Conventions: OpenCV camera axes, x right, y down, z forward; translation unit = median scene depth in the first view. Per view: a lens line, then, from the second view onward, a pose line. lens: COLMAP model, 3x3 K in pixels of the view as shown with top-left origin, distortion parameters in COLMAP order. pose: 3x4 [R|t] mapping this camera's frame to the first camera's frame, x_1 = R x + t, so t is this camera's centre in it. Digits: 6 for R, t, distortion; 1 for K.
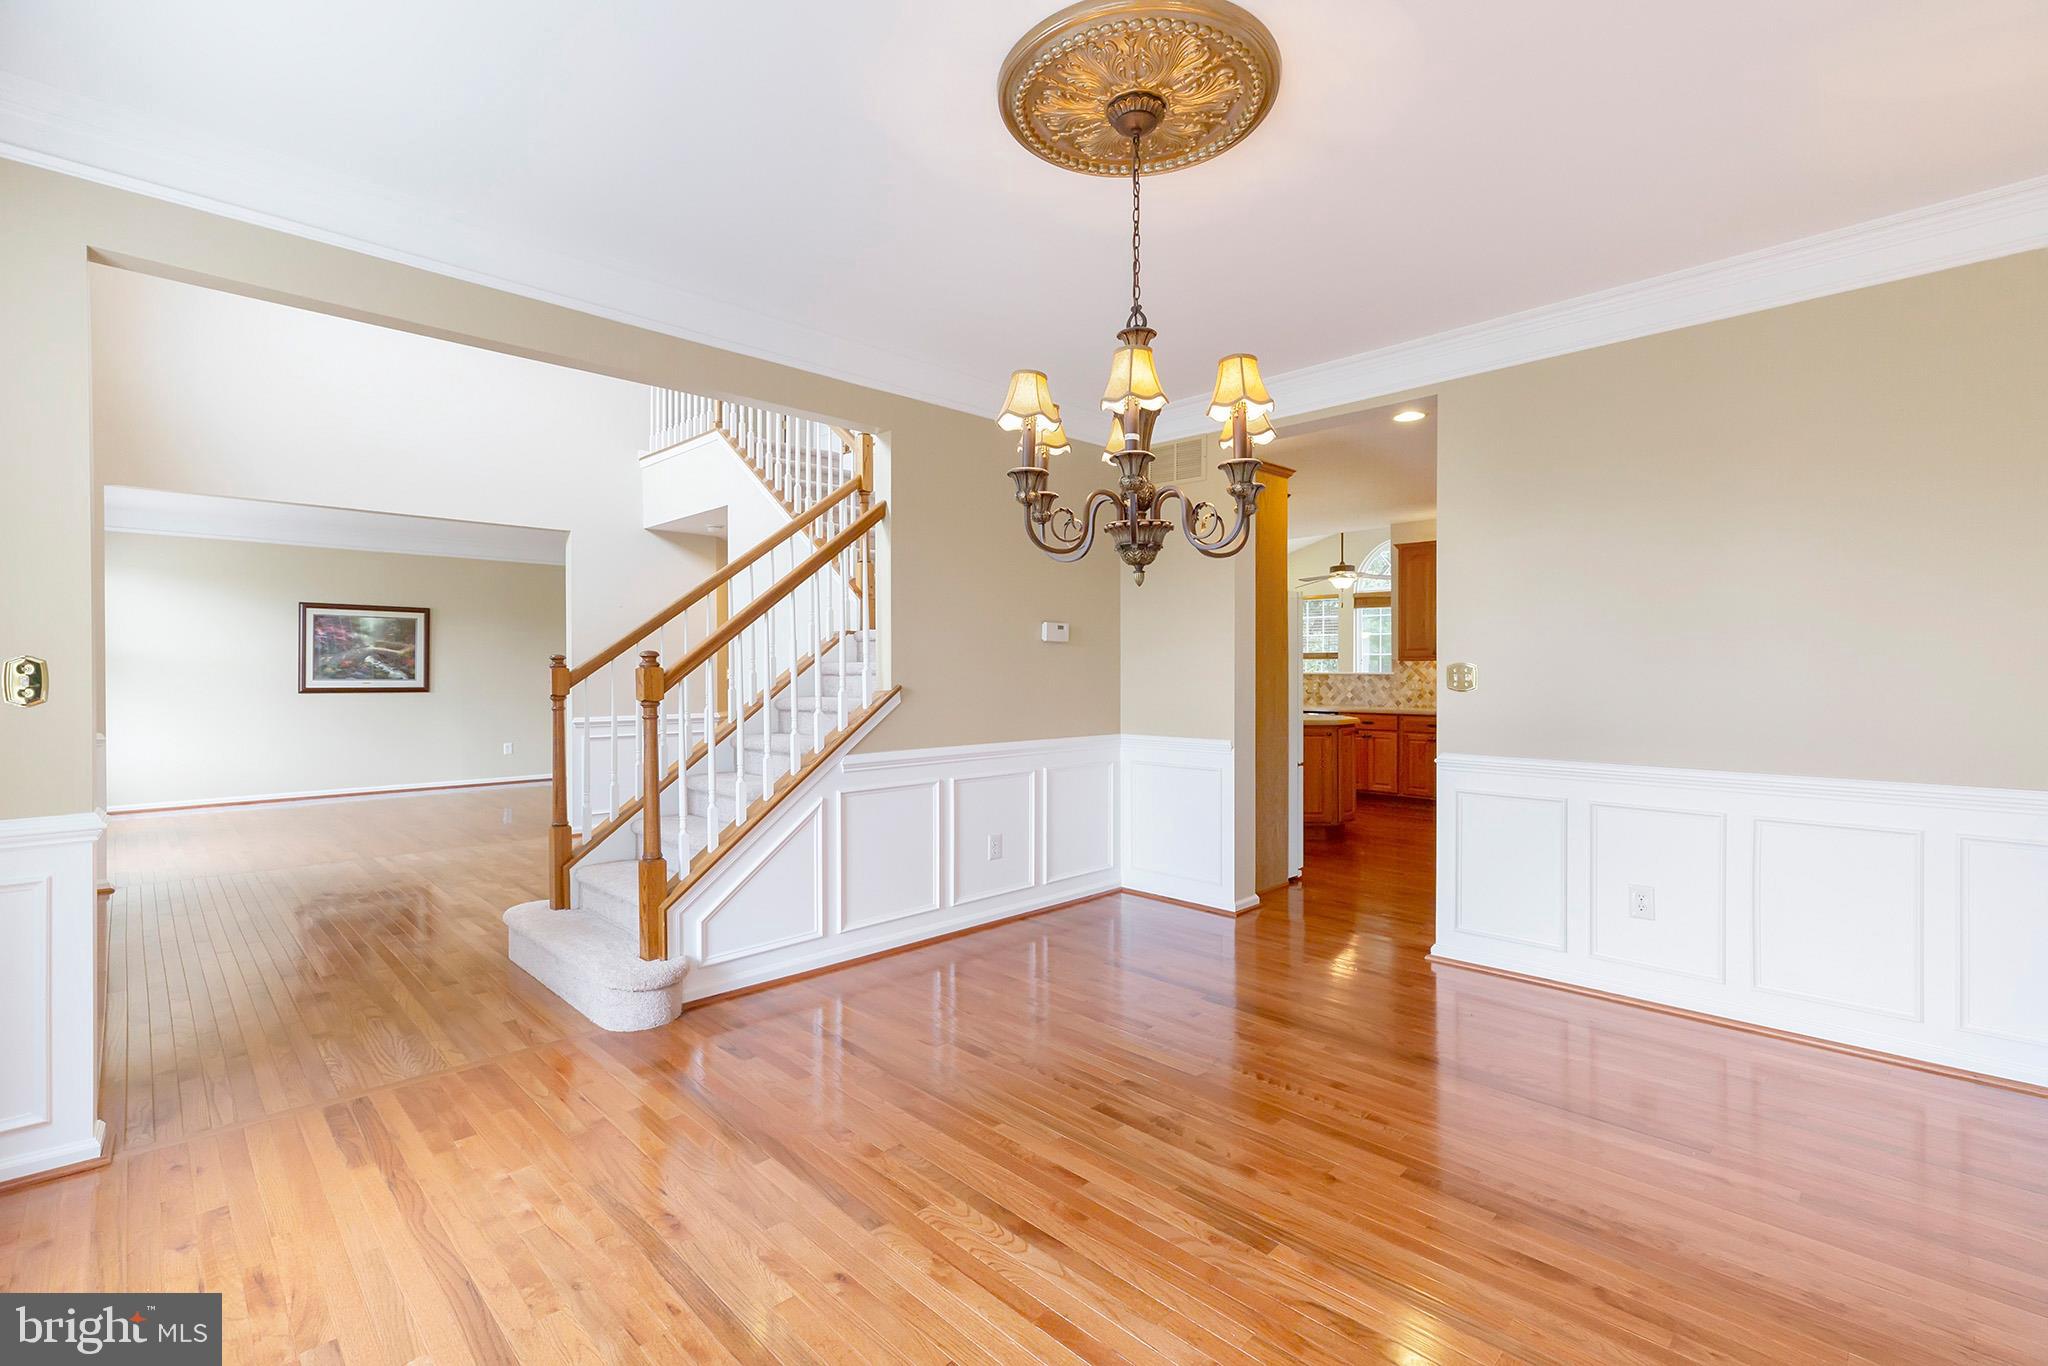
lens RADIAL K [[918.6, 0, 1022.4], [0, 918.6, 668.9], [0, 0, 1]] dist [0.000435, -0.000061]
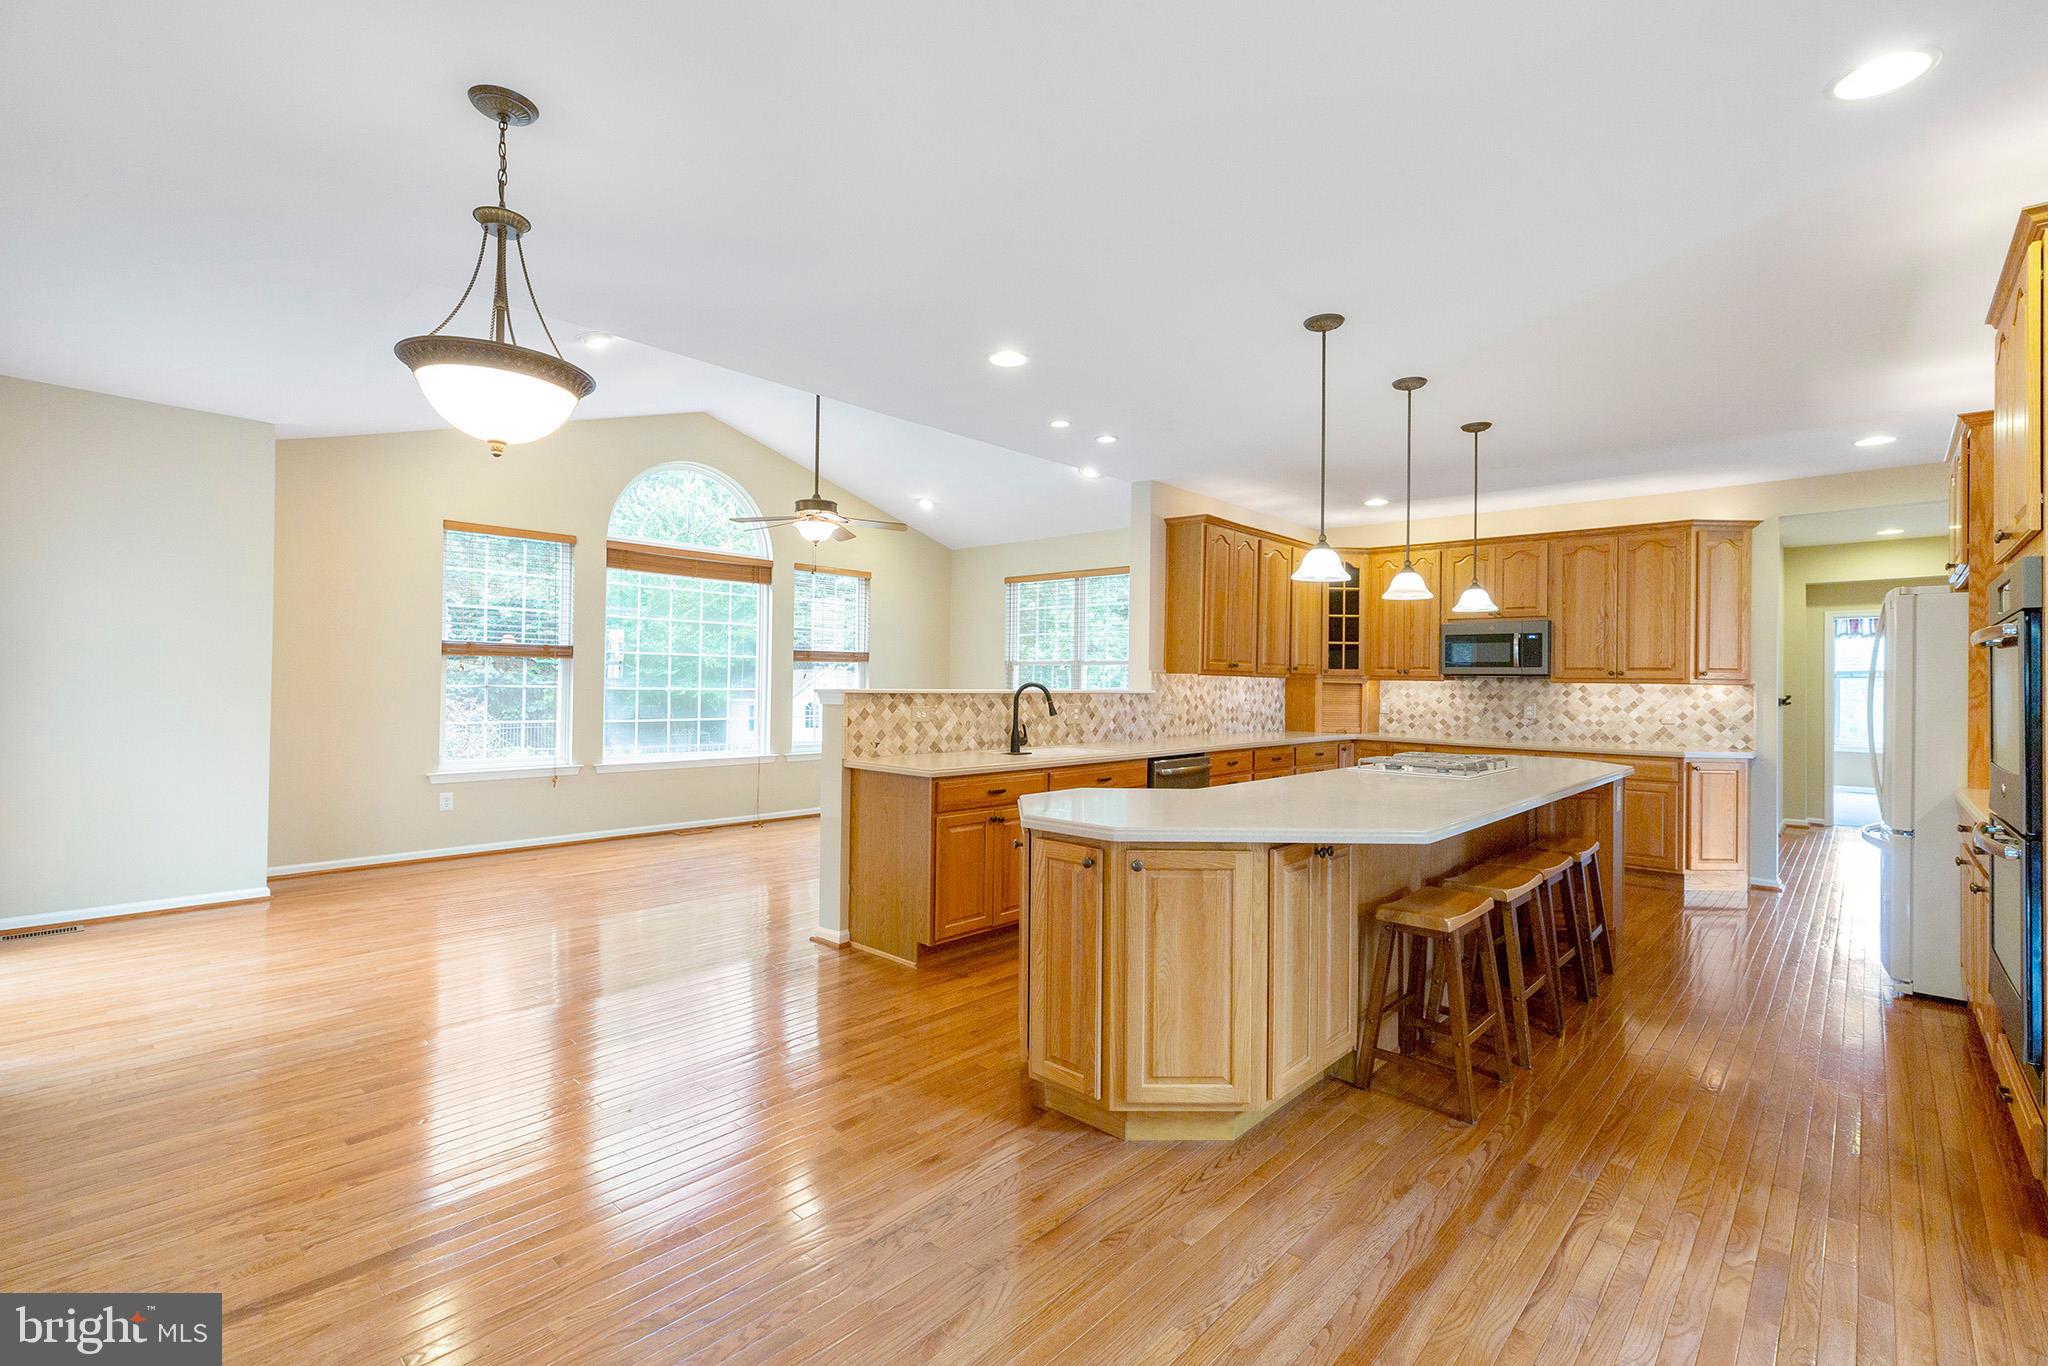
lens RADIAL K [[920.7, 0, 1024.0], [0, 920.7, 683.0], [0, 0, 1]] dist [0.000610, 0.000041]
pose [[-0.041796, 0.002038, 0.999124, -0.296975], [-0.010287, 0.999944, -0.002470, 0.000935], [-0.999073, -0.010382, -0.041772, 1.115377]]
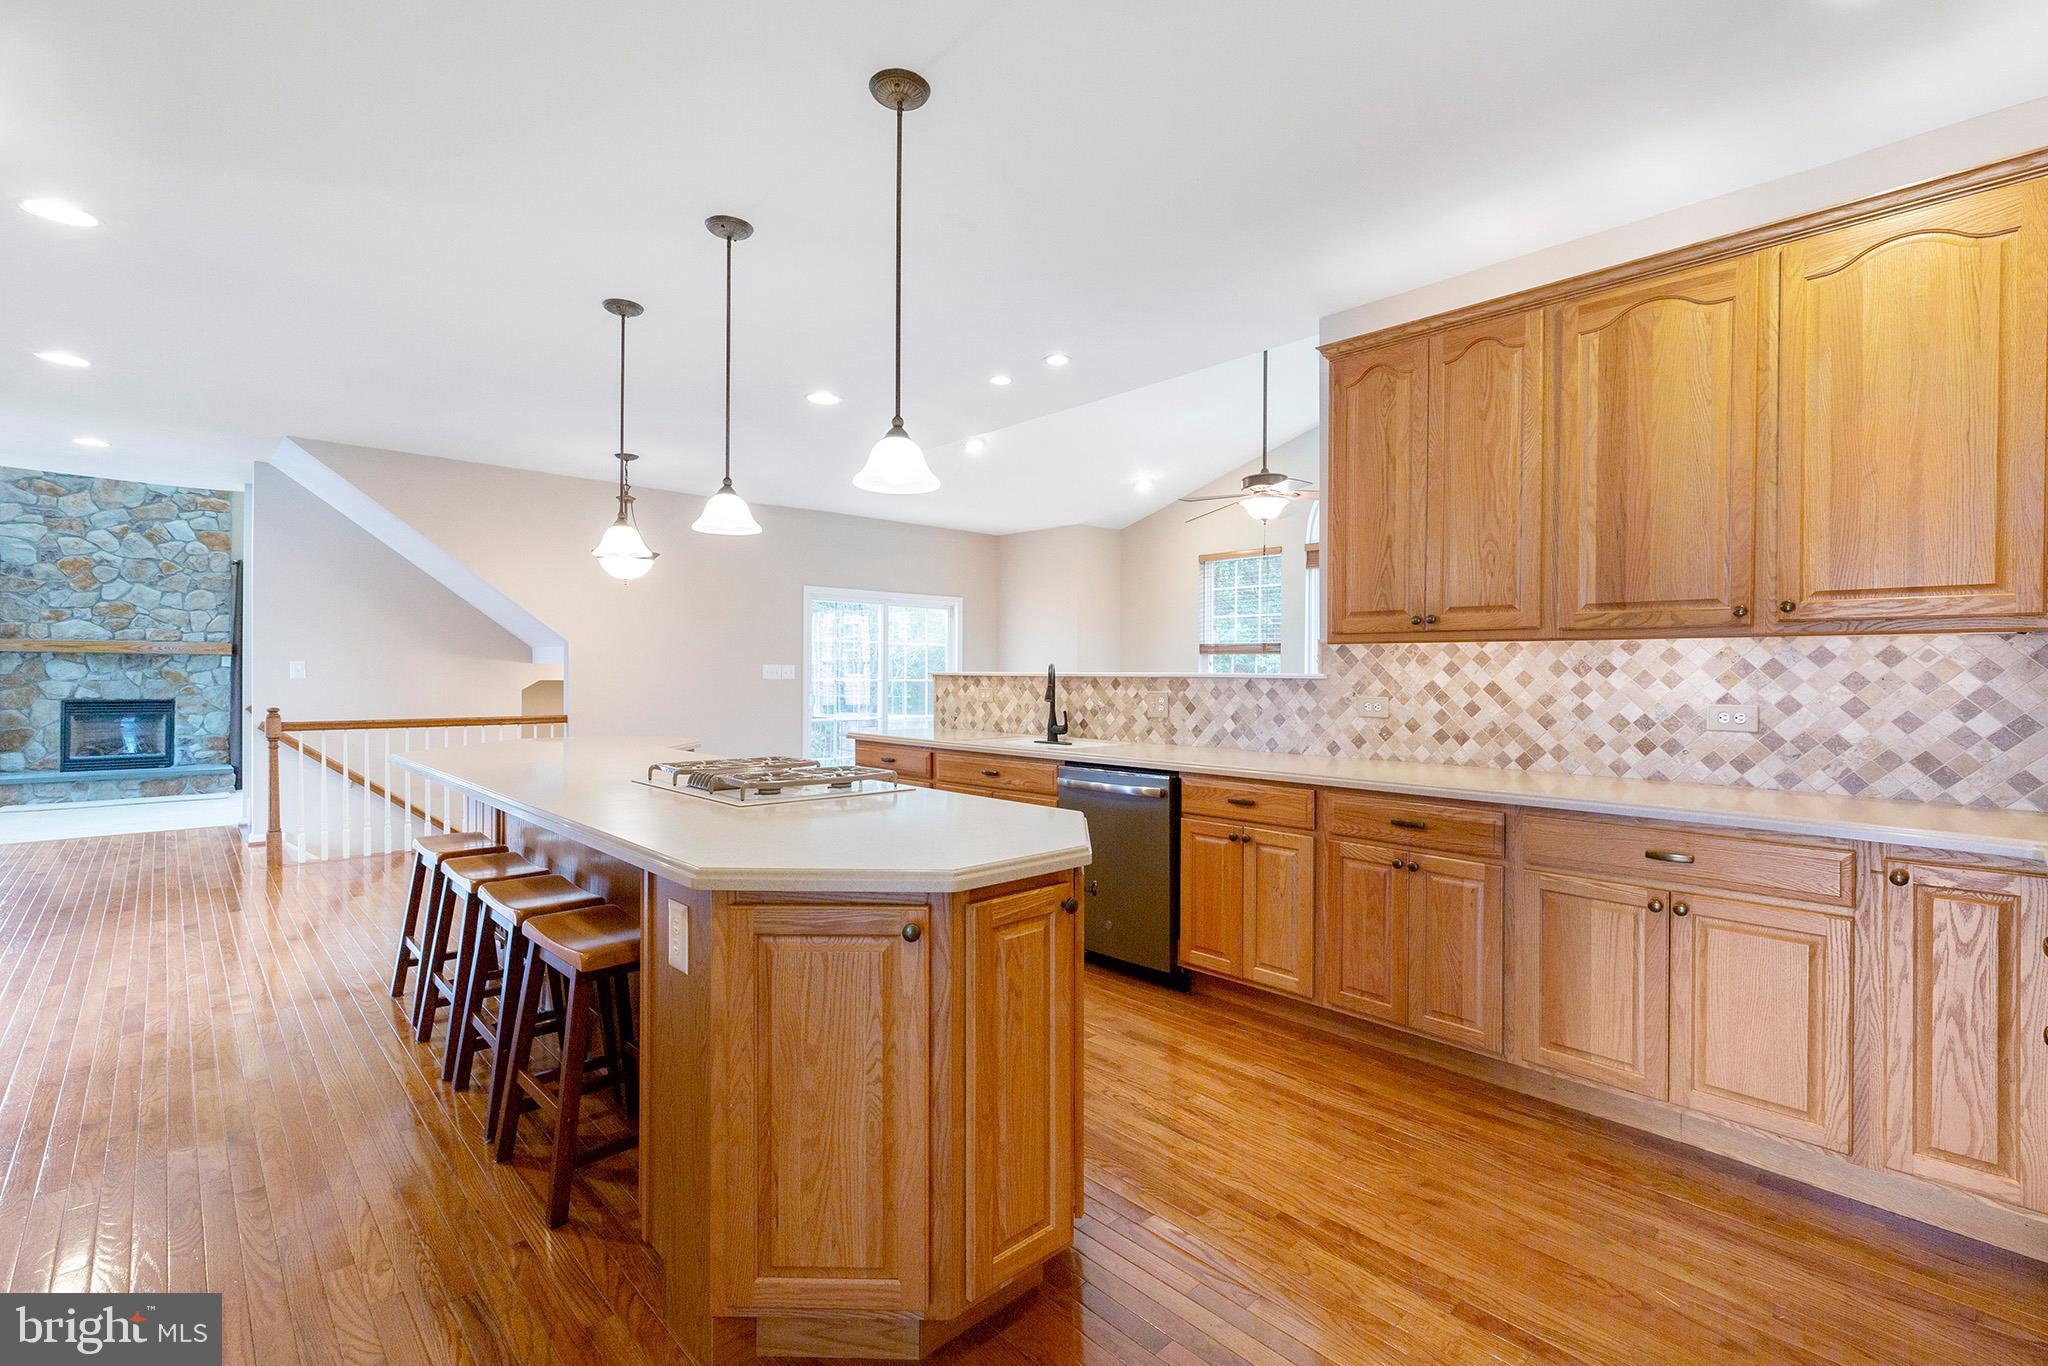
lens RADIAL K [[902.6, 0, 1026.5], [0, 902.6, 674.2], [0, 0, 1]] dist [0.002700, 0.000738]
pose [[0.999651, 0.005152, -0.025892, 0.277057], [-0.005093, 0.999984, 0.002333, 0.003729], [0.025903, -0.002201, 0.999662, 0.581744]]
